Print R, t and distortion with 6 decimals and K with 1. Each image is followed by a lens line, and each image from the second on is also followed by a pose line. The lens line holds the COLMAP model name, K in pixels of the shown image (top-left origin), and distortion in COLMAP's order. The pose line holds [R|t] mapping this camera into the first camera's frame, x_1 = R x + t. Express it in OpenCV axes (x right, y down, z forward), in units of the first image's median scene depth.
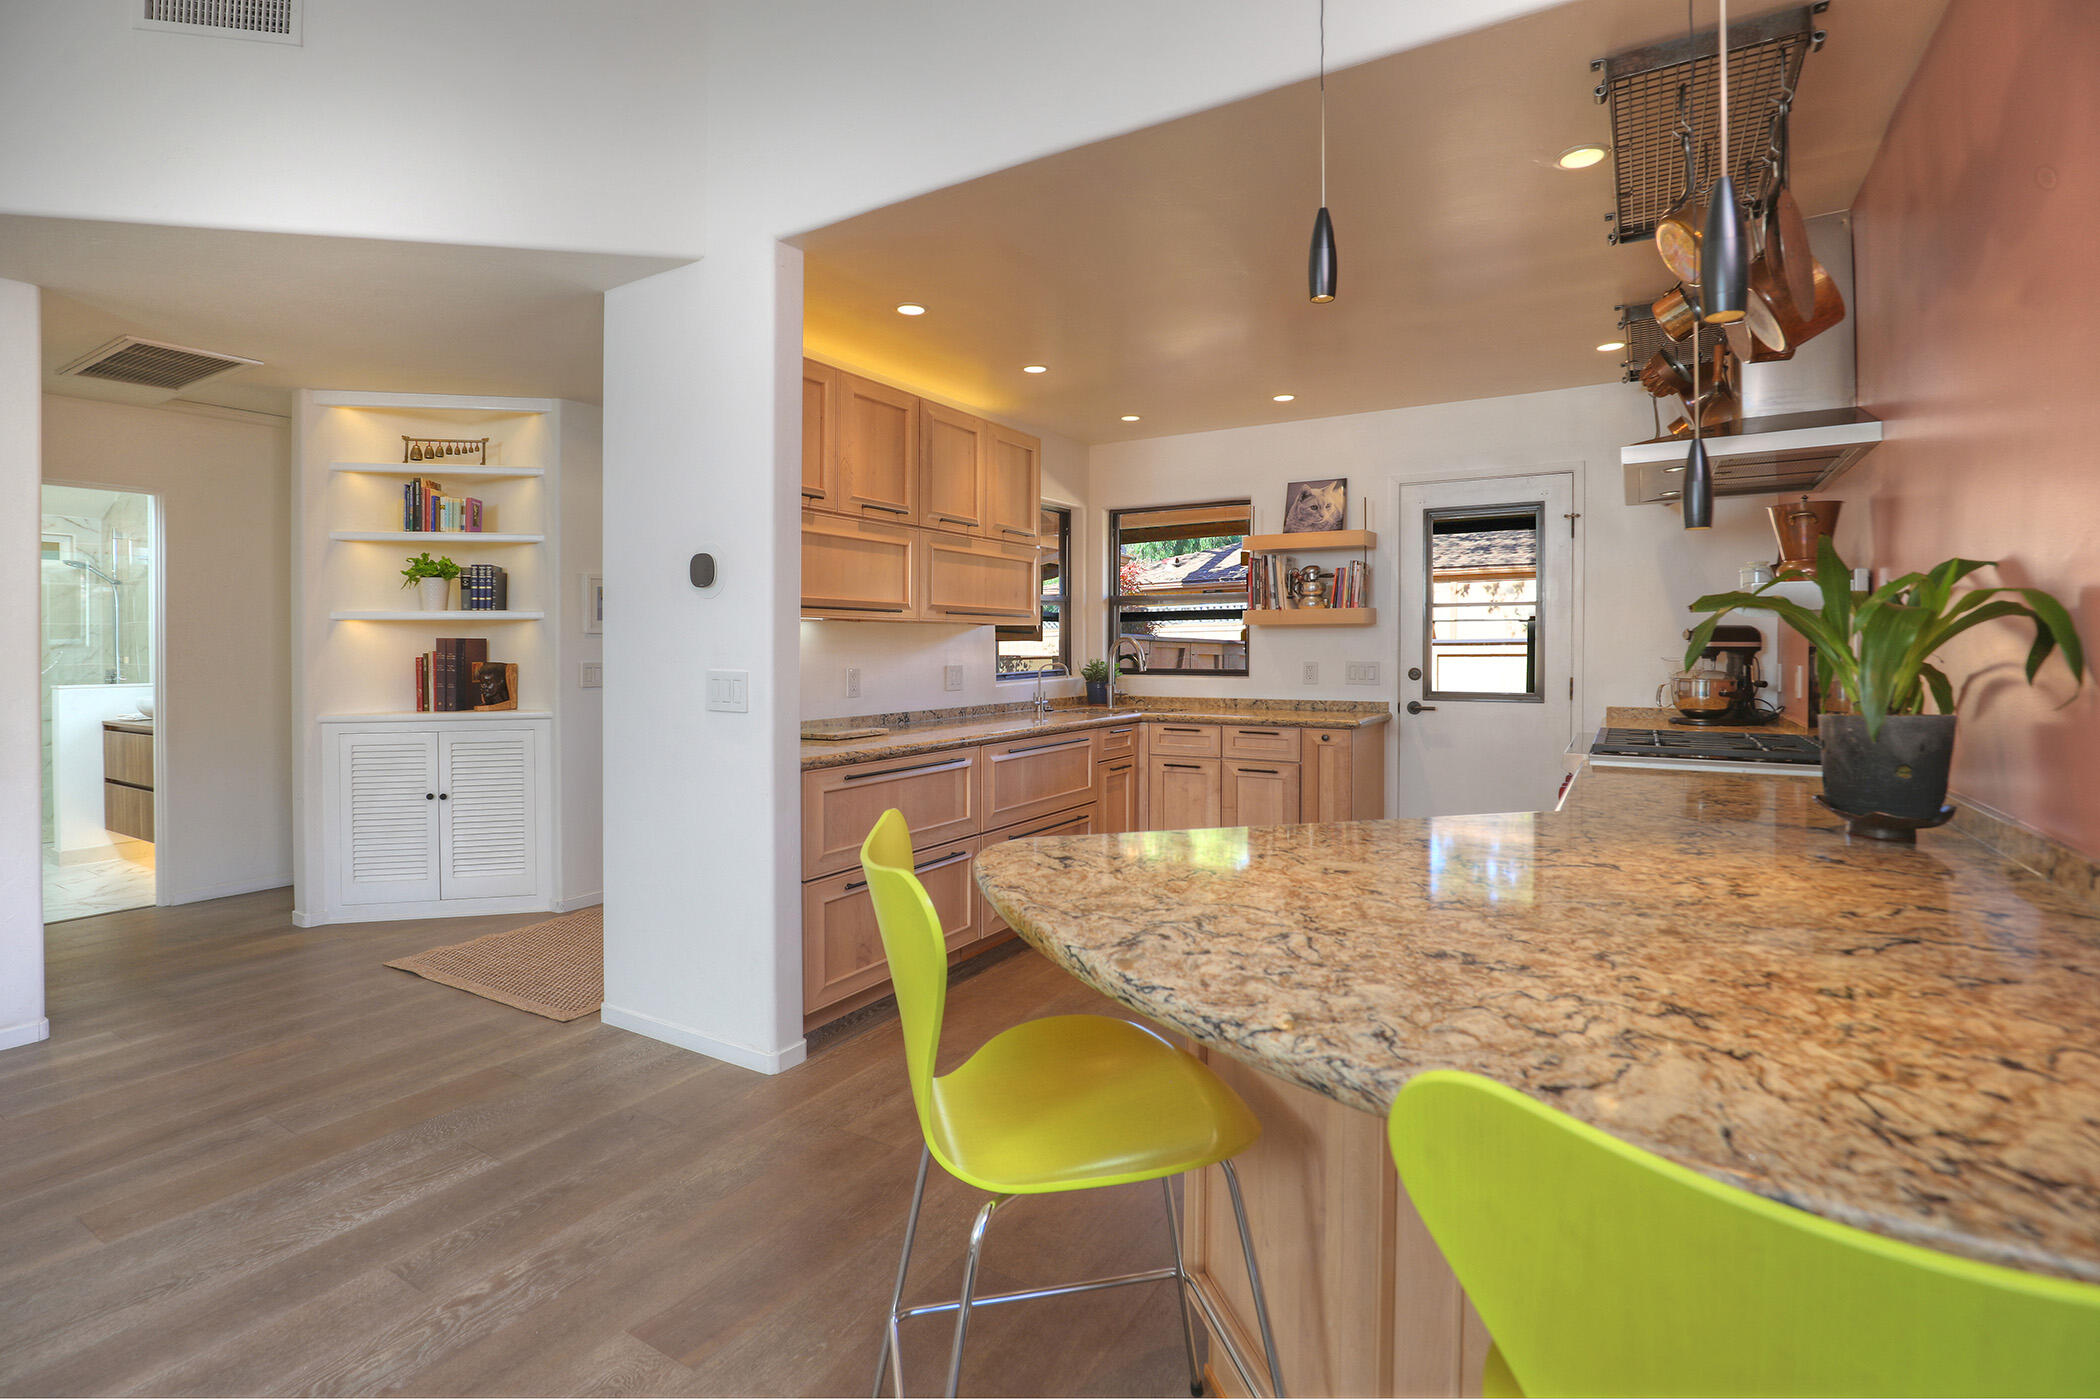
lens RADIAL K [[993.1, 0, 1037.1], [0, 993.1, 654.3], [0, 0, 1]] dist [-0.014890, -0.000161]
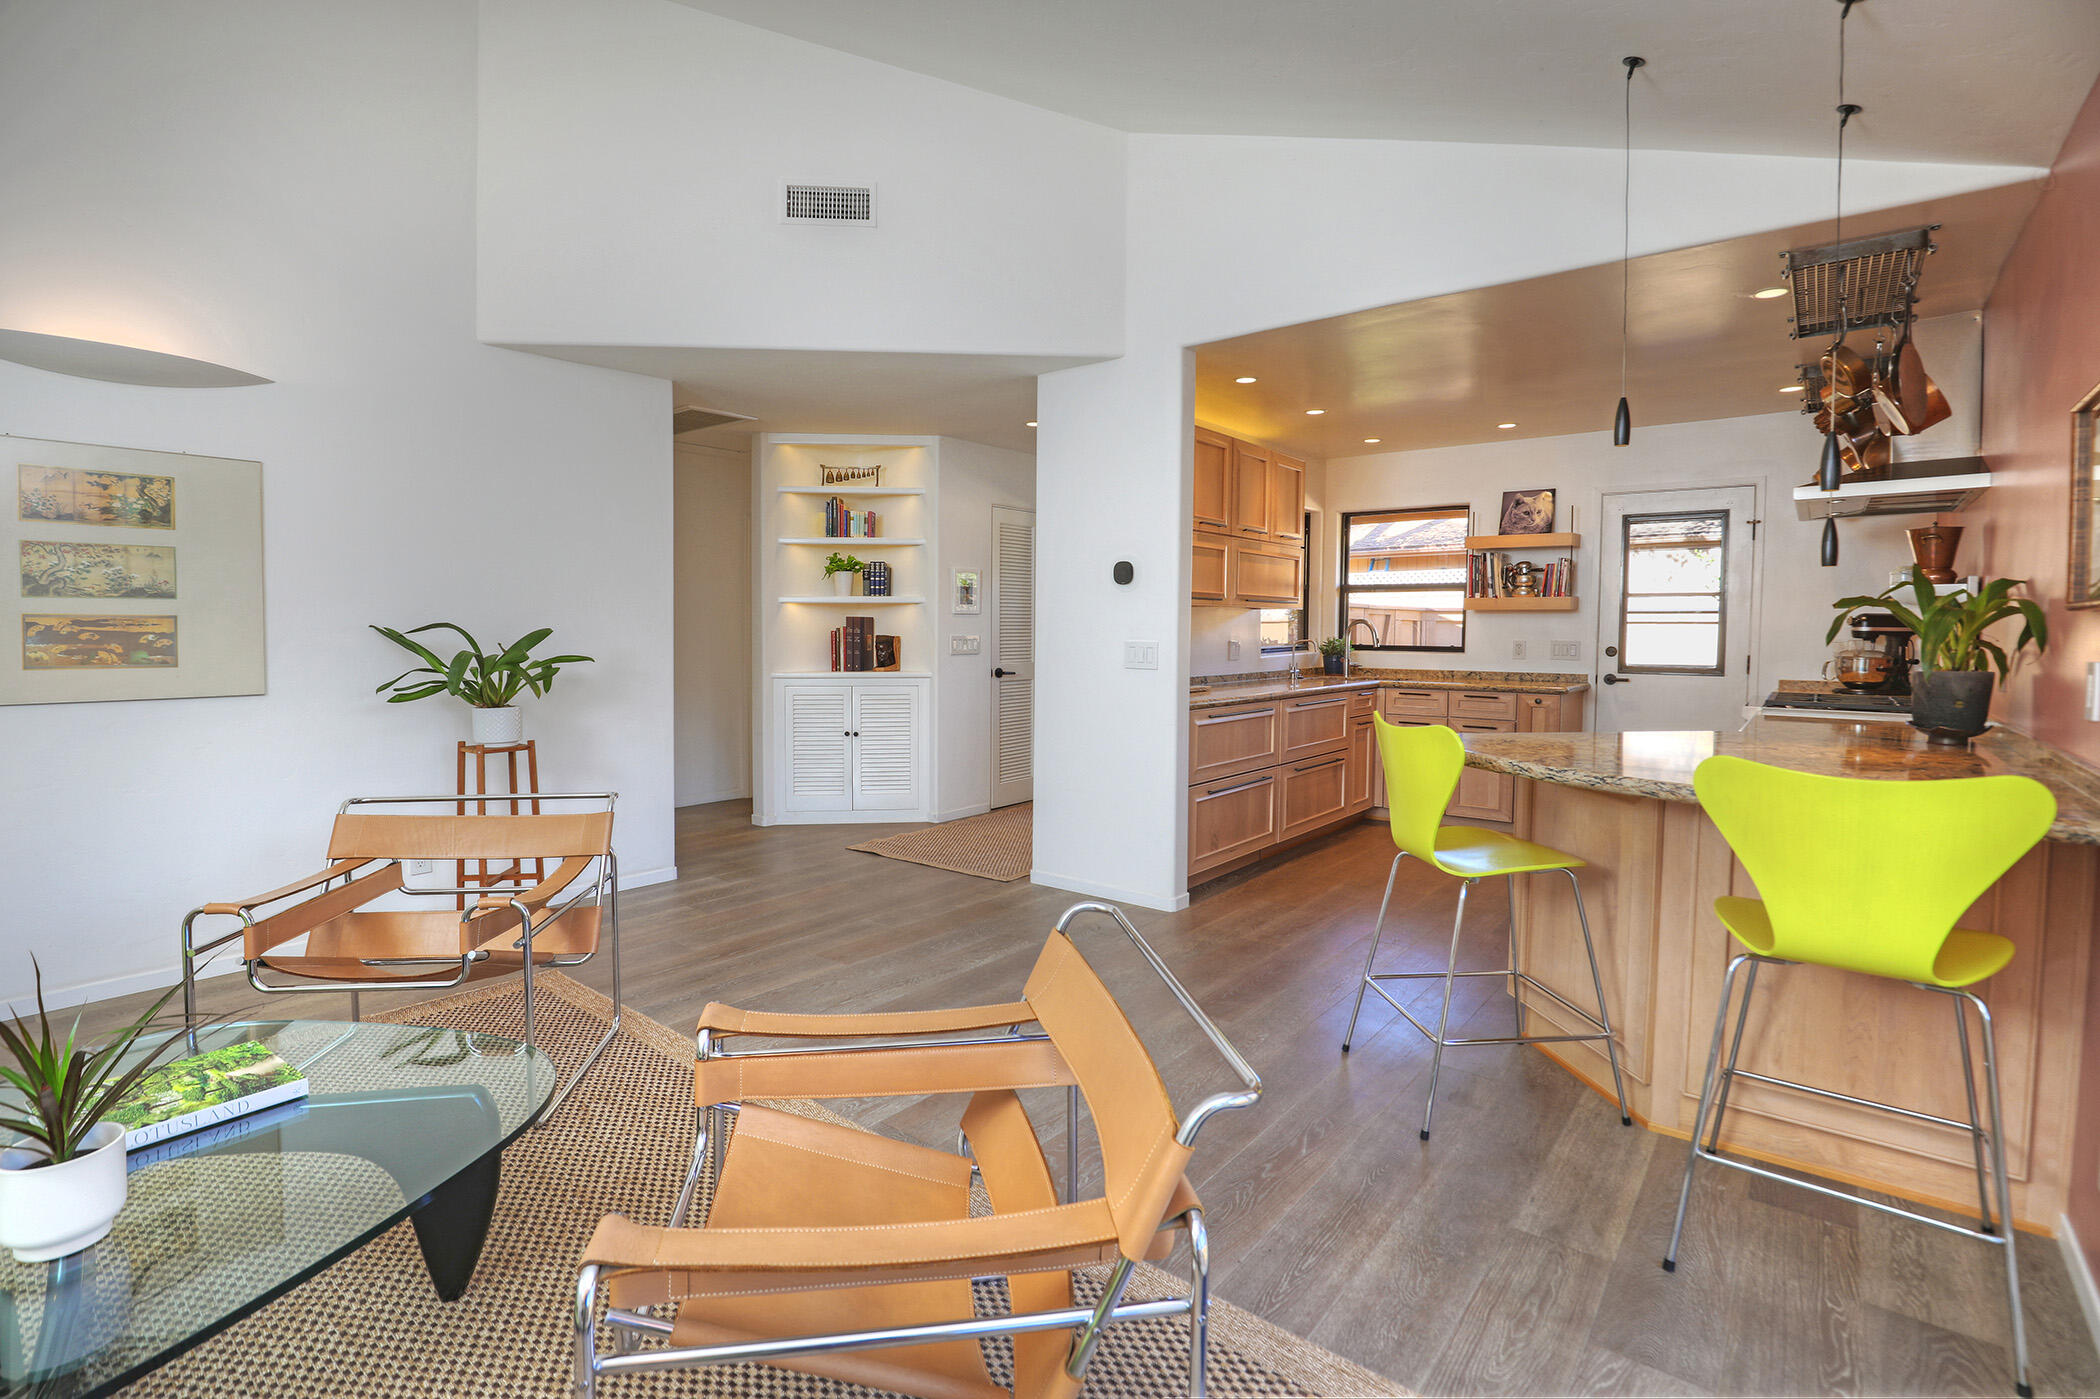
lens RADIAL K [[987.2, 0, 1060.6], [0, 987.2, 667.1], [0, 0, 1]] dist [-0.016099, 0.000231]
pose [[0.993420, 0.012271, -0.113870, -0.164056], [-0.008358, 0.999360, 0.034771, 0.003012], [0.114224, -0.033590, 0.992887, -0.294460]]
